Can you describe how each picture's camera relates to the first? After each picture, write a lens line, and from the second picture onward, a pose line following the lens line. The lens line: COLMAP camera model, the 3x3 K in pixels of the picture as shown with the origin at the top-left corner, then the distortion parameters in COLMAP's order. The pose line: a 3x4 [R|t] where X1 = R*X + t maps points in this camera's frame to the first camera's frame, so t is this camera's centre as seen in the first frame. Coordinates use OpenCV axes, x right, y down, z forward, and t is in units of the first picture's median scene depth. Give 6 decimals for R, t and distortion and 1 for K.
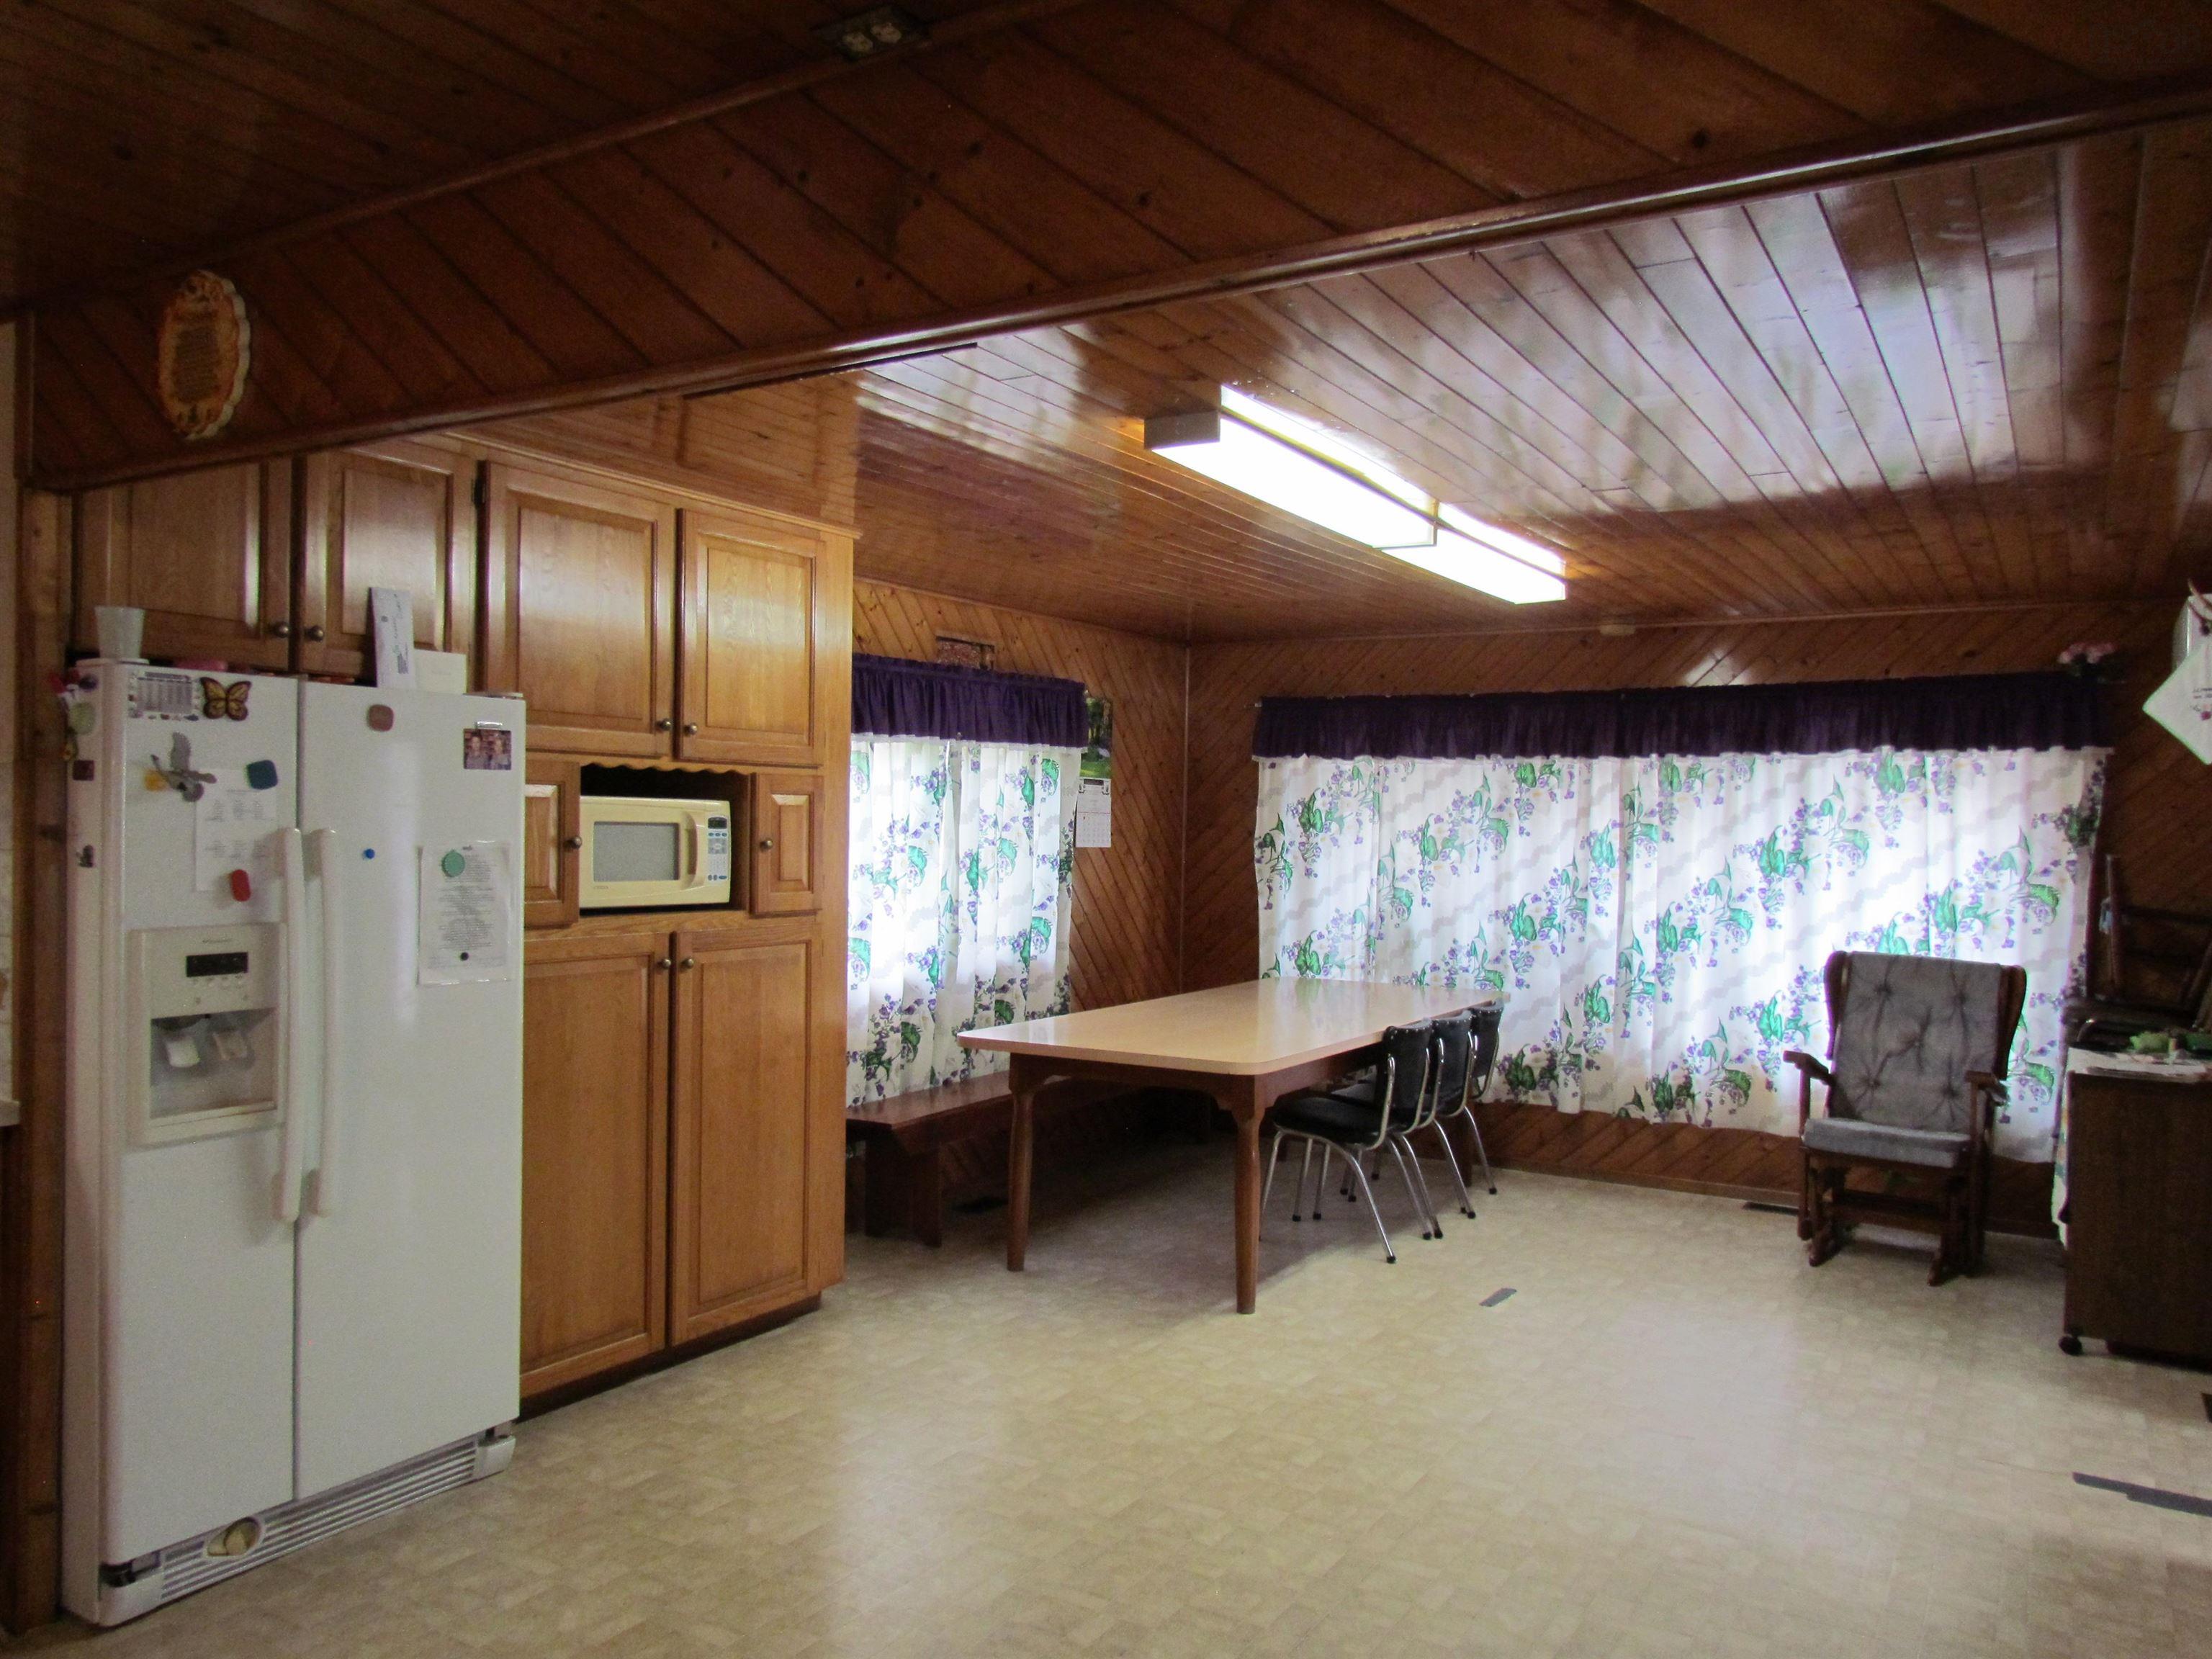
lens RADIAL K [[1589.5, 0, 1095.2], [0, 1589.5, 843.3], [0, 0, 1]] dist [-0.026059, 0.014255]
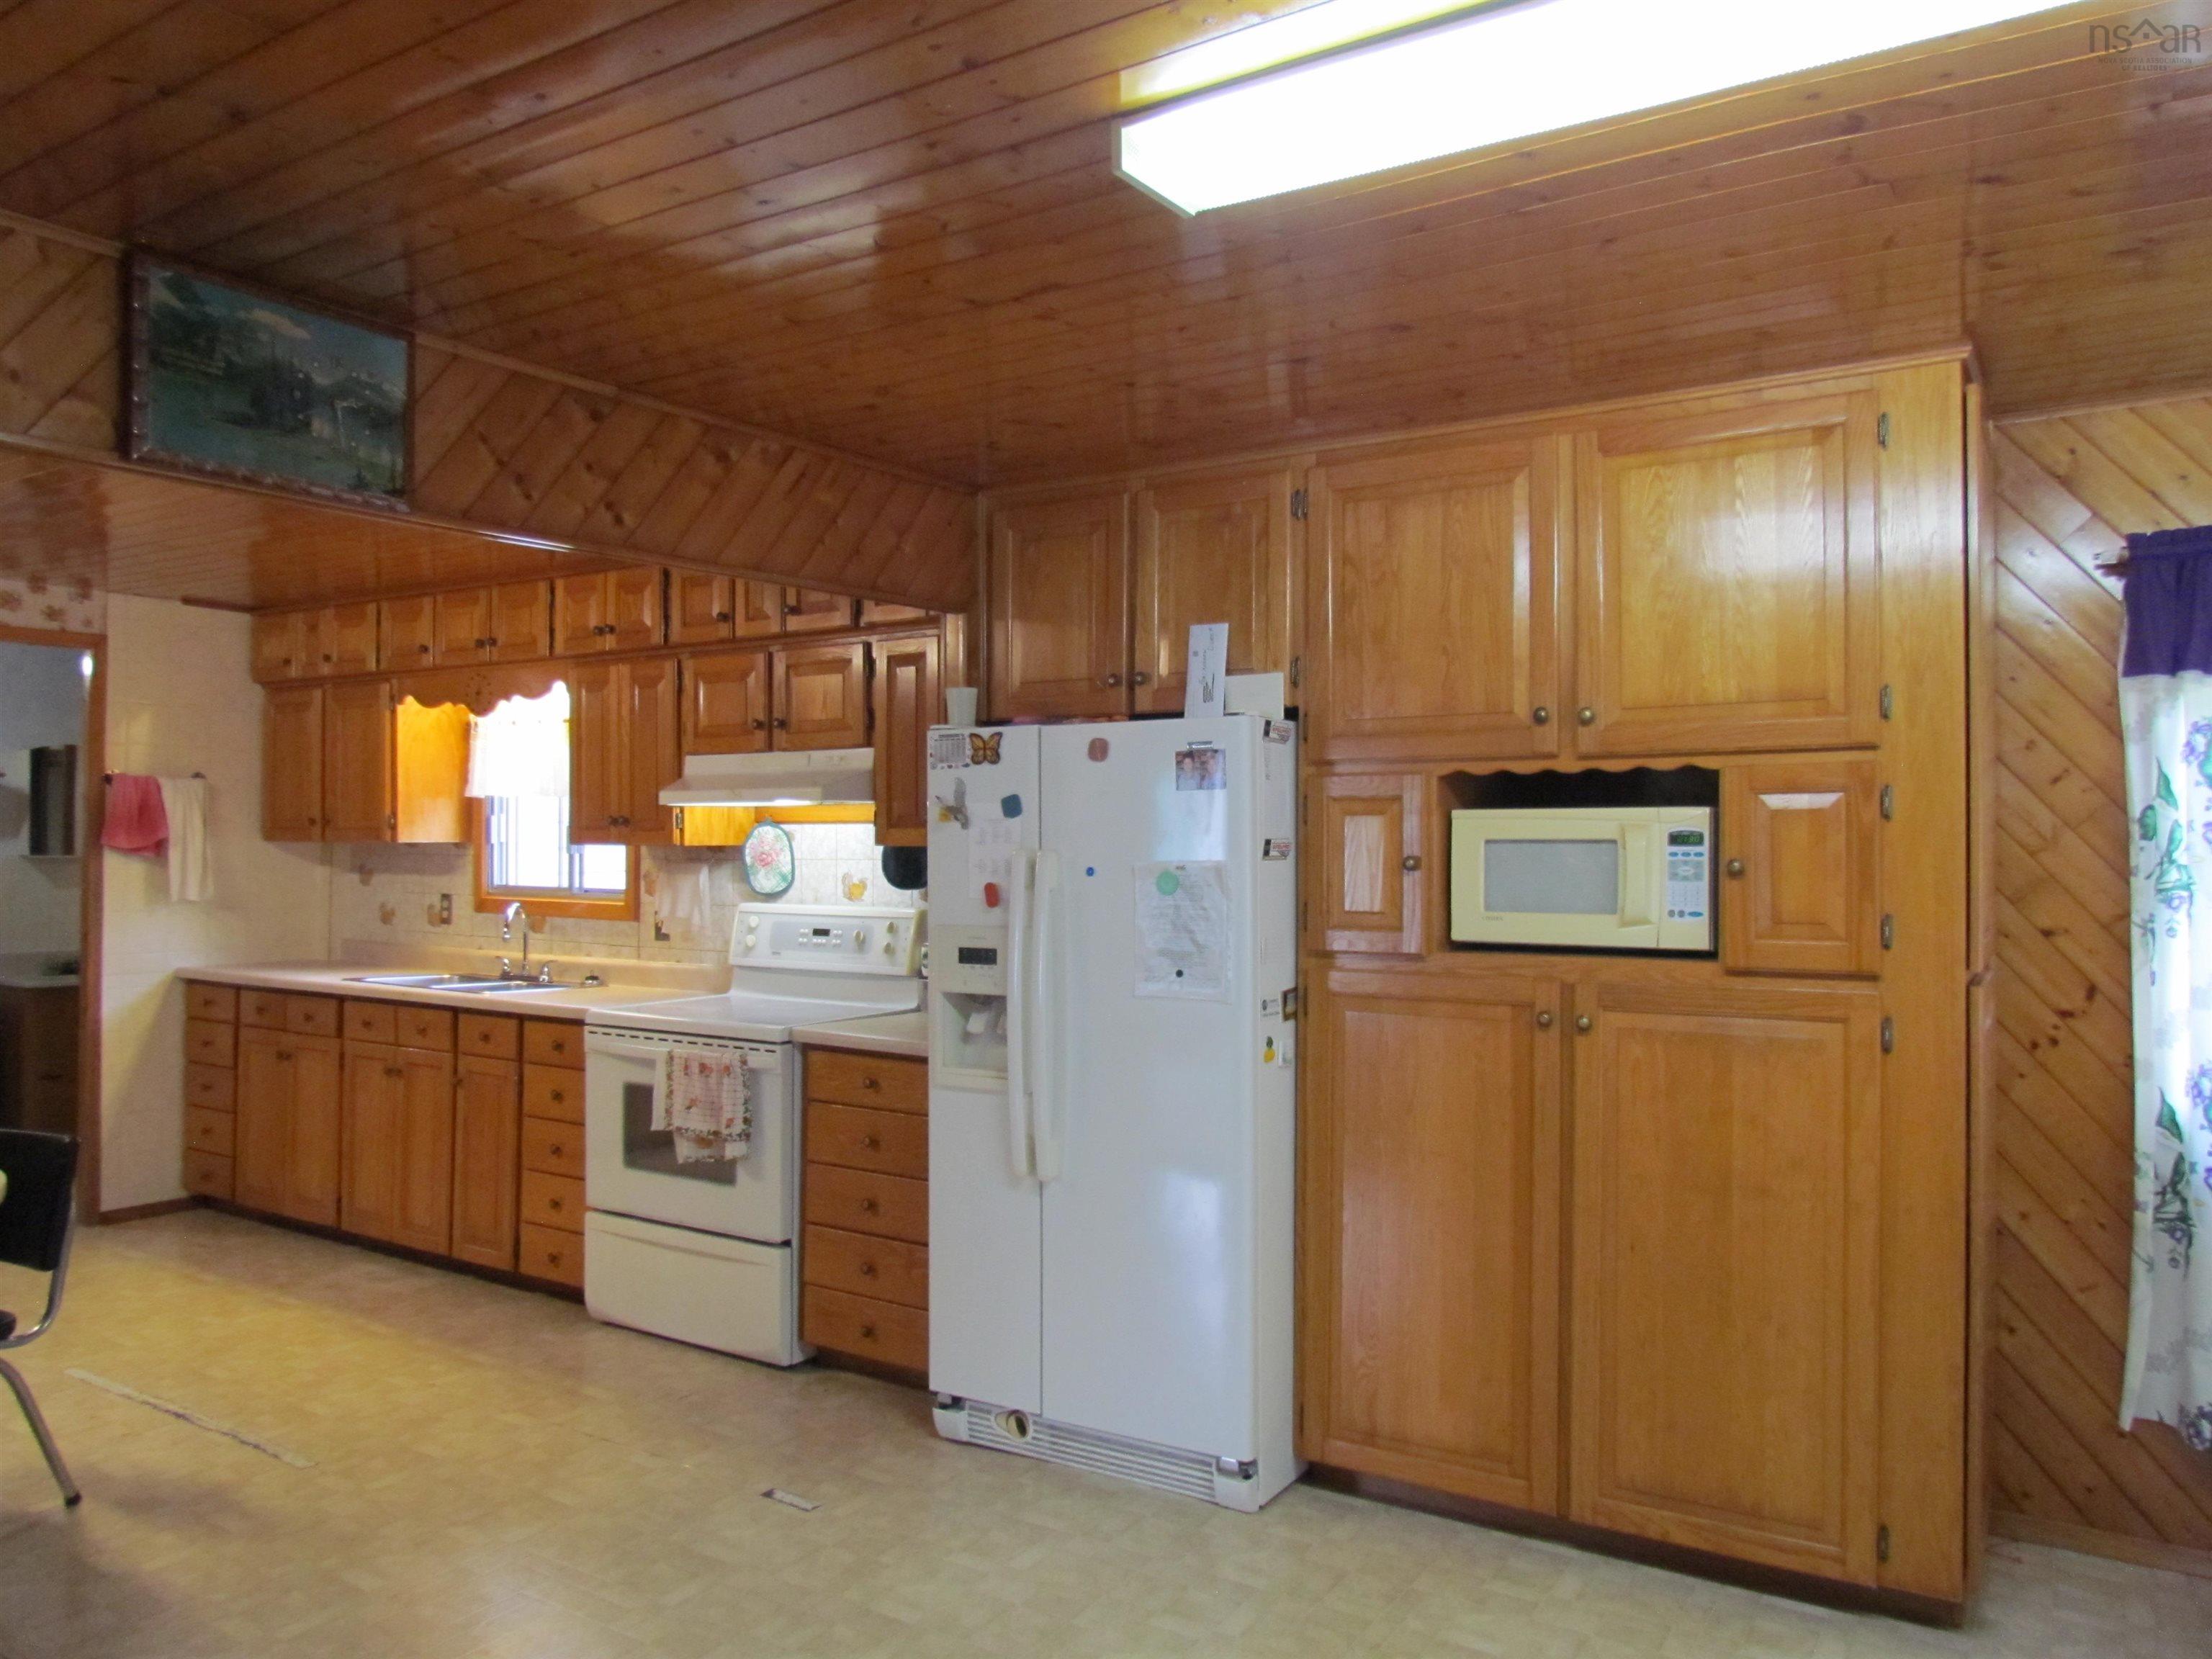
lens RADIAL K [[1589.5, 0, 1103.9], [0, 1589.5, 834.3], [0, 0, 1]] dist [-0.026059, 0.014255]
pose [[-0.016556, -0.020797, -0.999647, 0.628160], [-0.008621, 0.999749, -0.020657, 0.003194], [0.999826, 0.008276, -0.016731, 0.964670]]
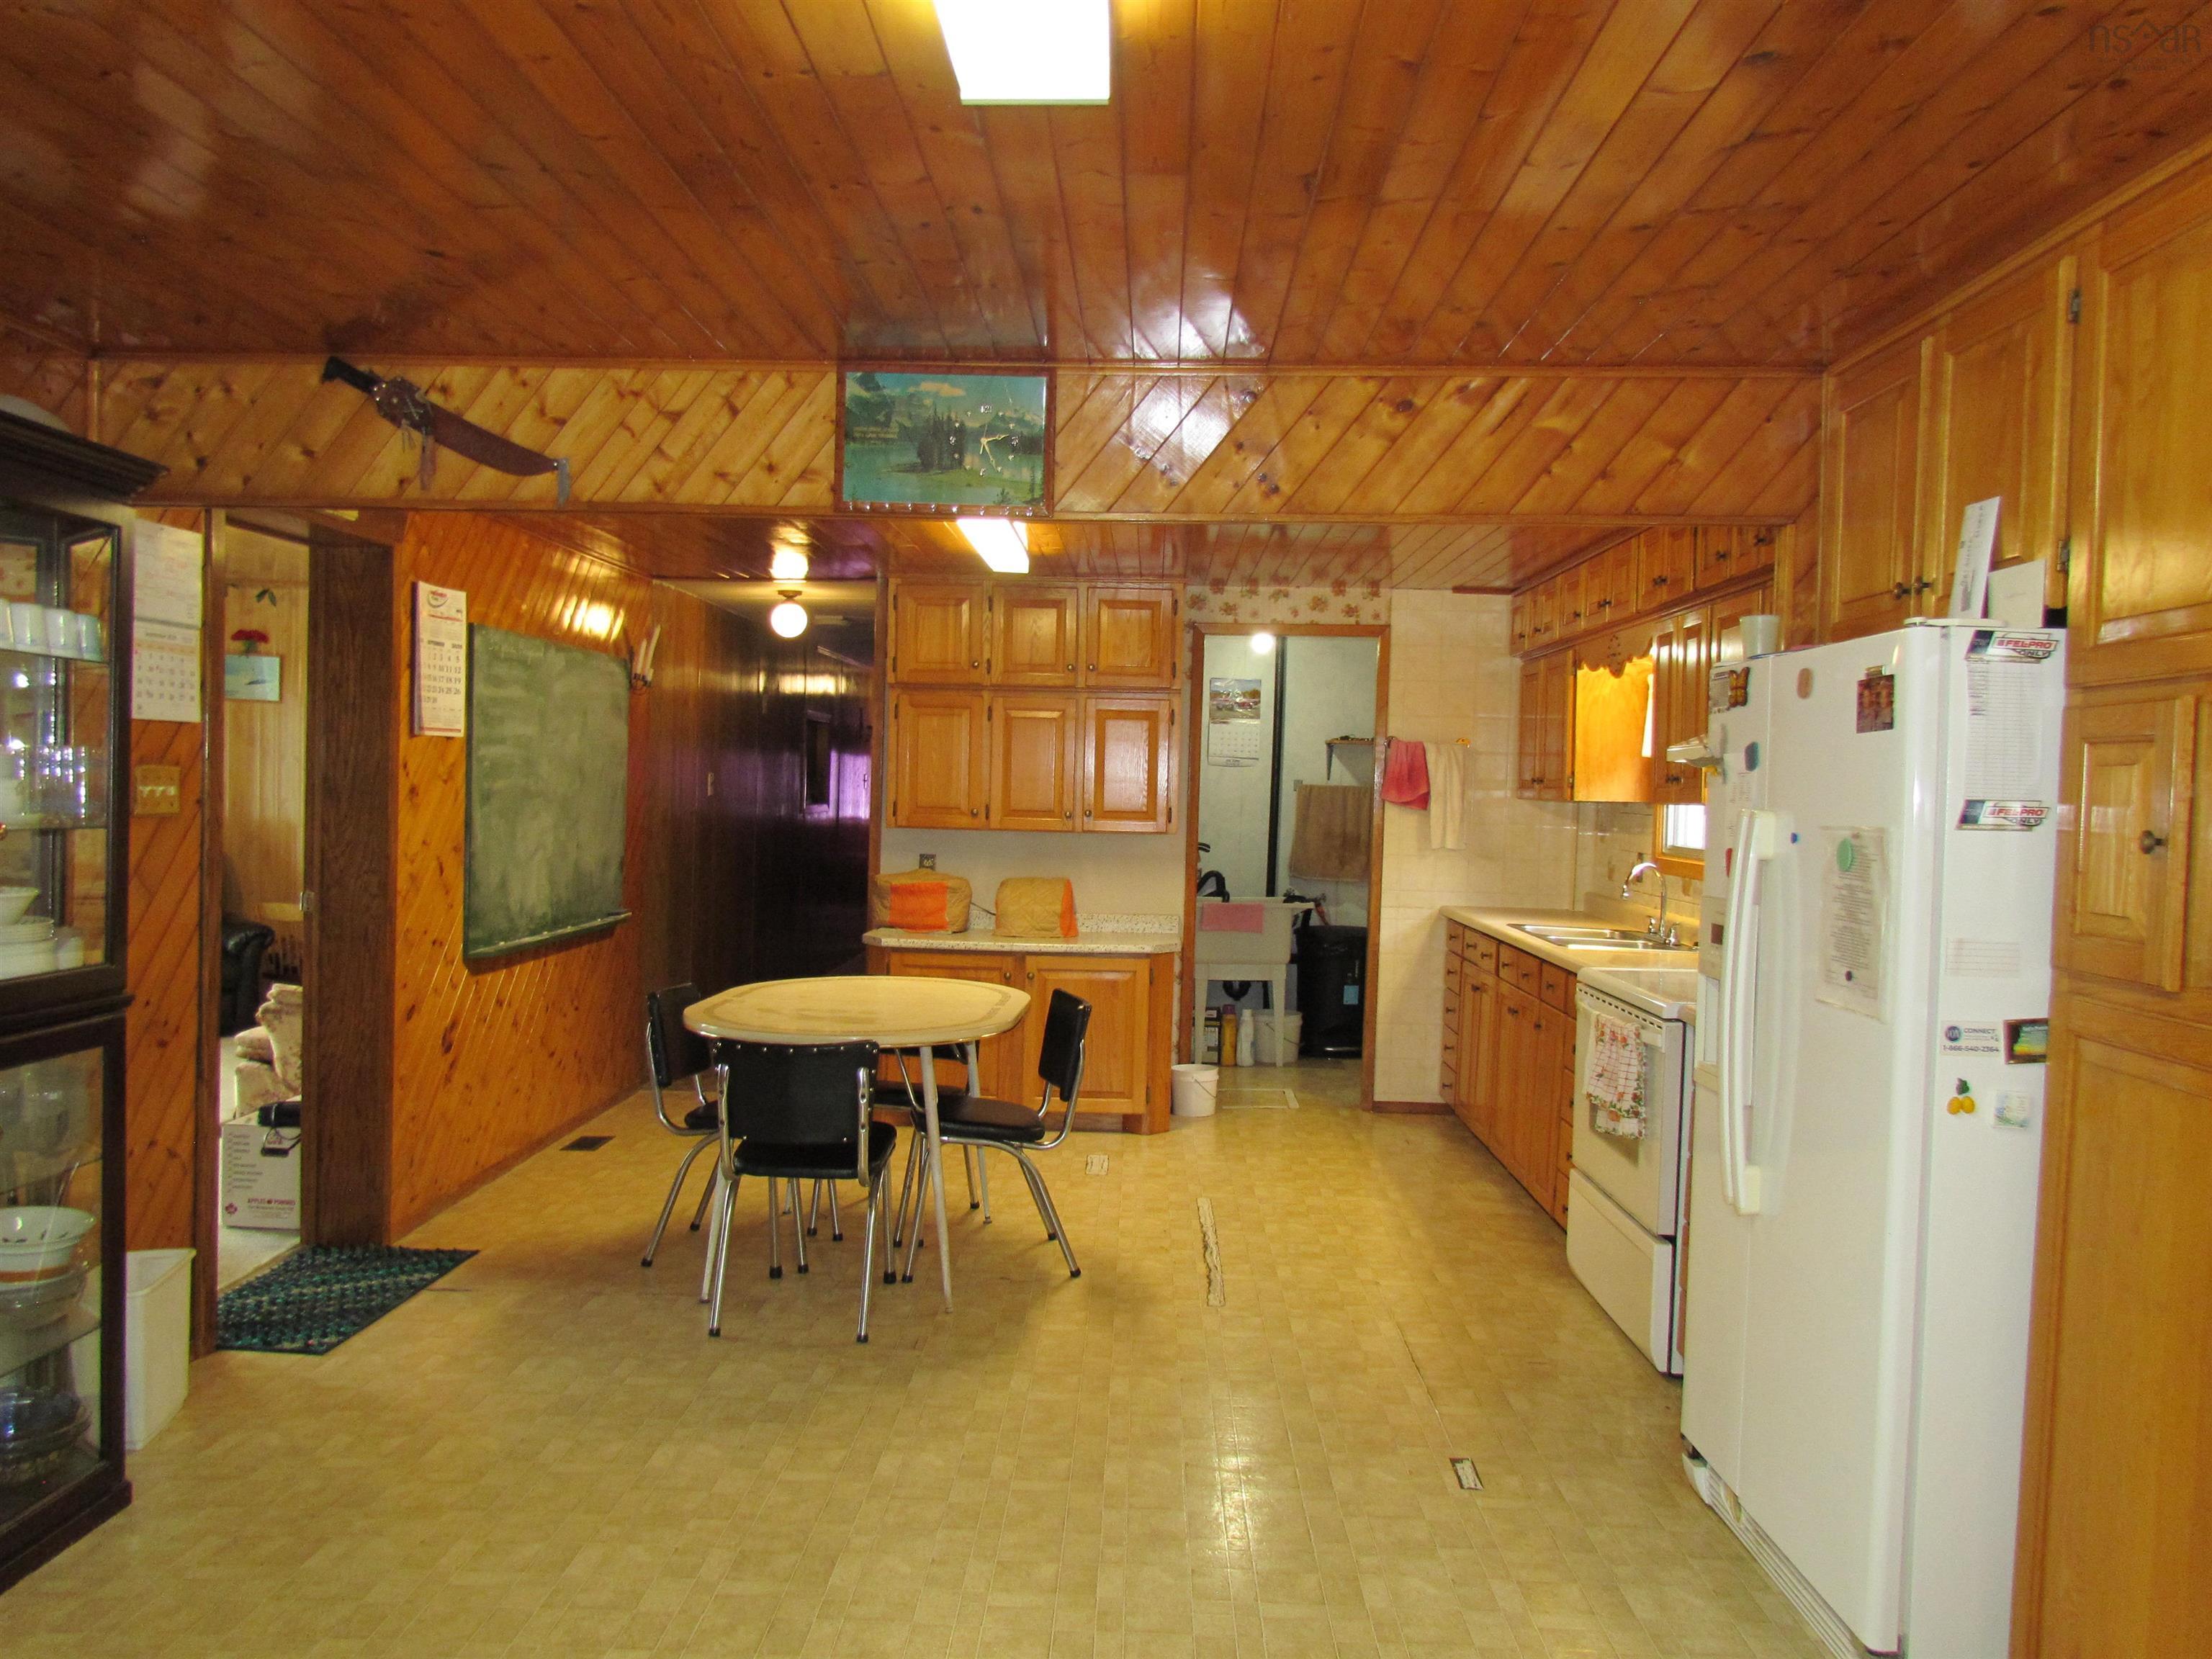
lens RADIAL K [[1589.5, 0, 1097.1], [0, 1589.5, 839.1], [0, 0, 1]] dist [-0.026059, 0.014255]
pose [[-0.863388, -0.022516, -0.504038, 0.306310], [-0.042548, 0.998694, 0.028270, -0.001343], [0.502744, 0.045854, -0.863218, 1.472800]]
